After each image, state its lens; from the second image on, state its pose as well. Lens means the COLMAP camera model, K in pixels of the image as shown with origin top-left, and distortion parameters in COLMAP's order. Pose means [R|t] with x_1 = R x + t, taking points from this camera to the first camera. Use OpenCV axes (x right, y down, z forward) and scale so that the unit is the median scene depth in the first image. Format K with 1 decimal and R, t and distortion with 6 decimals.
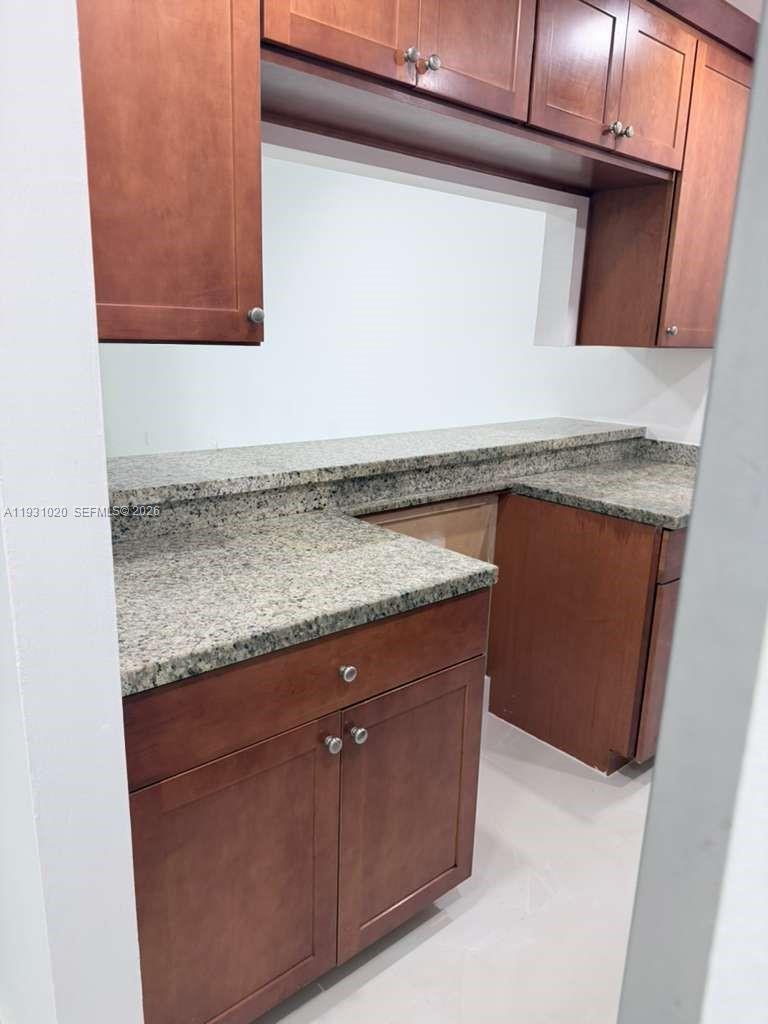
lens RADIAL K [[754.2, 0, 384.0], [0, 754.2, 512.0], [0, 0, 1]] dist [0.129863, -0.119841]
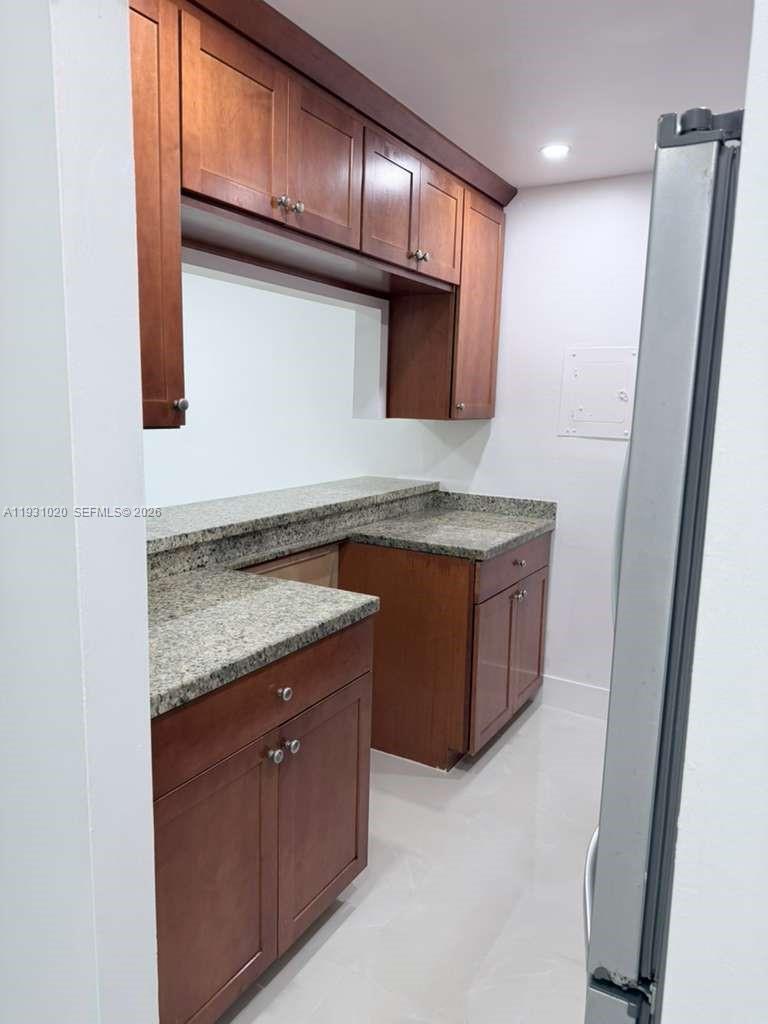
lens RADIAL K [[722.1, 0, 384.0], [0, 722.1, 512.0], [0, 0, 1]] dist [0.198319, -0.192857]
pose [[0.953361, -0.057345, 0.296336, -0.148550], [0.079648, 0.994783, -0.063739, 0.006749], [-0.291135, 0.084369, 0.952955, -0.123687]]
